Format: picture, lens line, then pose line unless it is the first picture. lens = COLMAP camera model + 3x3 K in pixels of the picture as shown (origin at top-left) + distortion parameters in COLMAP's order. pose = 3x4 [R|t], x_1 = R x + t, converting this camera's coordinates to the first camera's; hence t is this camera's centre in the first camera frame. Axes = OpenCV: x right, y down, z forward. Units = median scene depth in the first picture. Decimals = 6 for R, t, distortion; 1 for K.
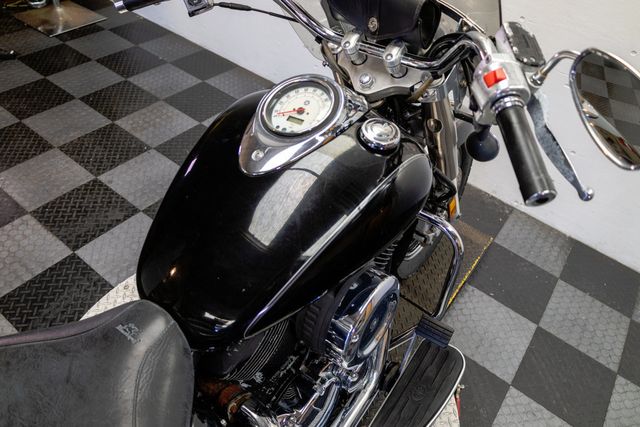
lens RADIAL K [[482.4, 0, 320.0], [0, 482.4, 213.5], [0, 0, 1]] dist [-0.050754, 0.001108]
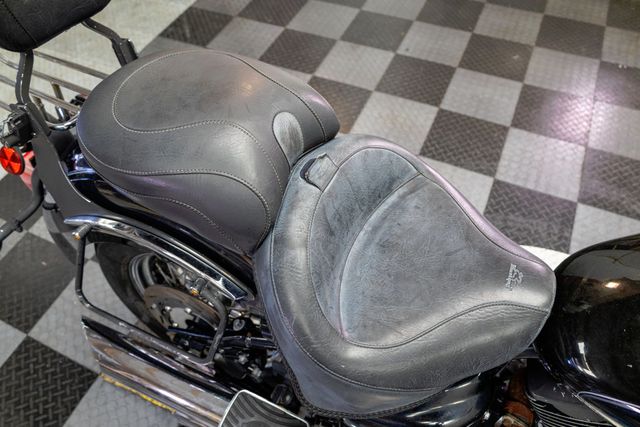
lens RADIAL K [[482.4, 0, 320.0], [0, 482.4, 213.5], [0, 0, 1]] dist [-0.050754, 0.001108]
pose [[0.175964, 0.690358, -0.701742, 0.124861], [-0.620791, 0.631065, 0.465162, -0.041785], [0.763973, 0.353783, 0.539613, 0.113374]]
